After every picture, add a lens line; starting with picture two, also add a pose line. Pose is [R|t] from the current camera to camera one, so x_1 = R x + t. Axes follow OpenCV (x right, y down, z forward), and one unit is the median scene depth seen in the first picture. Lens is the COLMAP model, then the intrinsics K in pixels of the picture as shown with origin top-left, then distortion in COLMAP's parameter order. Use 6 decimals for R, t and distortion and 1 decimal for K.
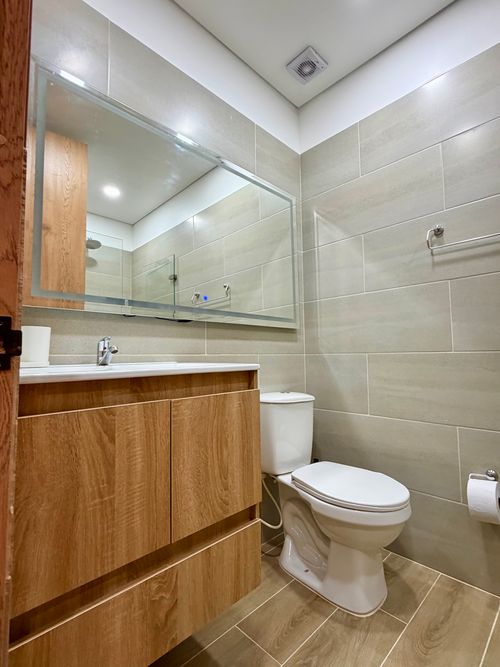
lens RADIAL K [[329.5, 0, 248.1], [0, 329.5, 335.2], [0, 0, 1]] dist [-0.006342, 0.002012]
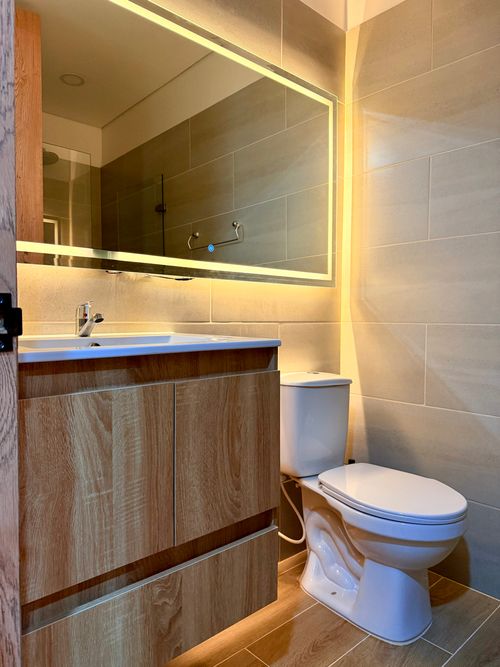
lens RADIAL K [[472.7, 0, 254.1], [0, 472.7, 331.6], [0, 0, 1]] dist [0.053514, -0.076077]
pose [[0.999593, 0.018751, -0.021489, -0.007276], [-0.016673, 0.995517, 0.093102, -0.048390], [0.023138, -0.092706, 0.995425, -0.182878]]
